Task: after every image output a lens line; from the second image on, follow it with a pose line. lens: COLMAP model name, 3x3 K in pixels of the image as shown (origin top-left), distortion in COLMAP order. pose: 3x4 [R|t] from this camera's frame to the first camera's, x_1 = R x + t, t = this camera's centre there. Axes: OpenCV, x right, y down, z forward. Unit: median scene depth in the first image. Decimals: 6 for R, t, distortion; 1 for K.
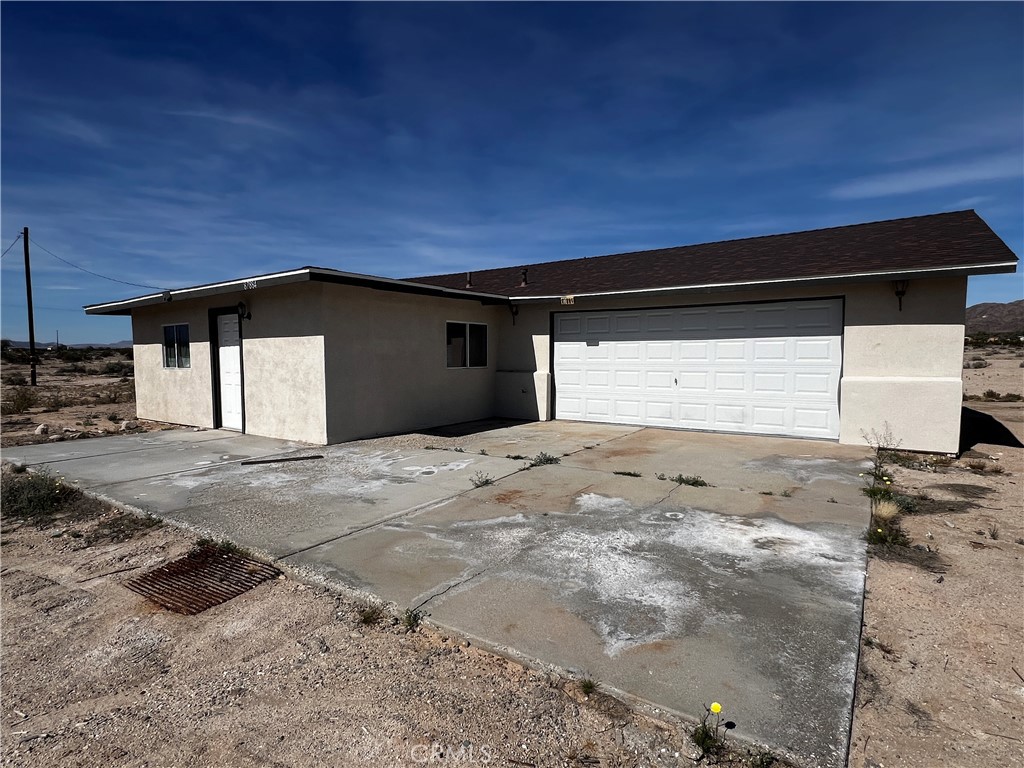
lens RADIAL K [[578.0, 0, 512.0], [0, 578.0, 384.0], [0, 0, 1]] dist [-0.002644, -0.000094]
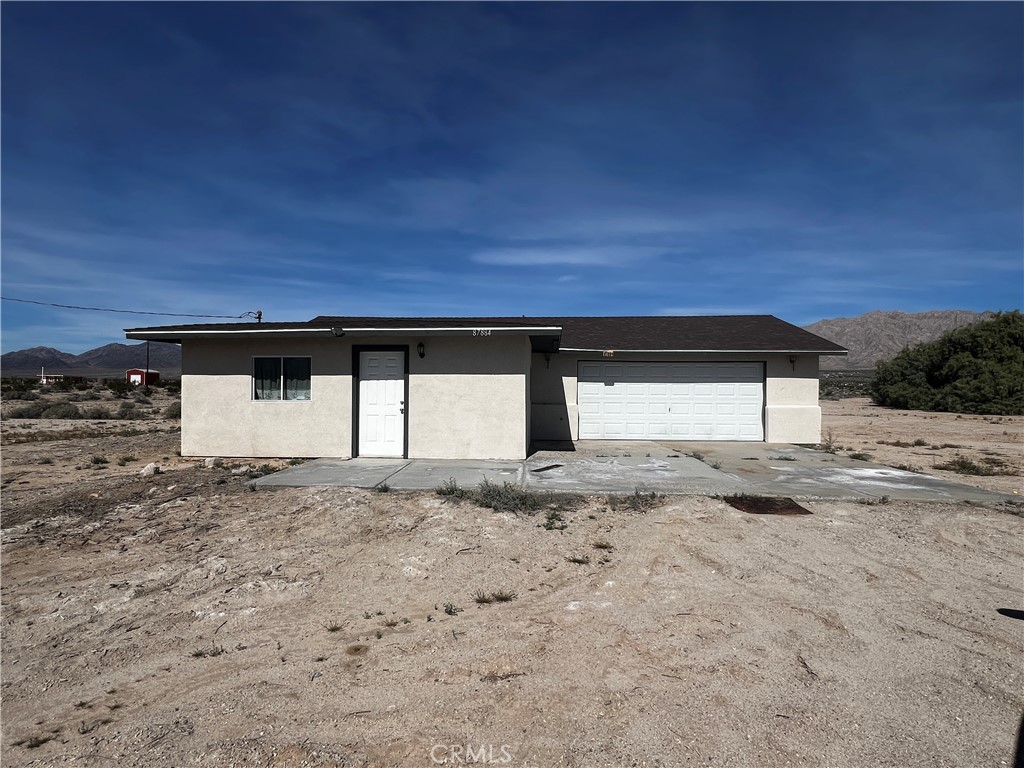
lens RADIAL K [[578.0, 0, 512.0], [0, 578.0, 384.0], [0, 0, 1]] dist [-0.002644, -0.000094]
pose [[0.829545, 0.019509, 0.558099, -0.869100], [0.018105, 0.997925, -0.061795, 0.013939], [-0.558146, 0.061366, 0.827470, -0.047968]]
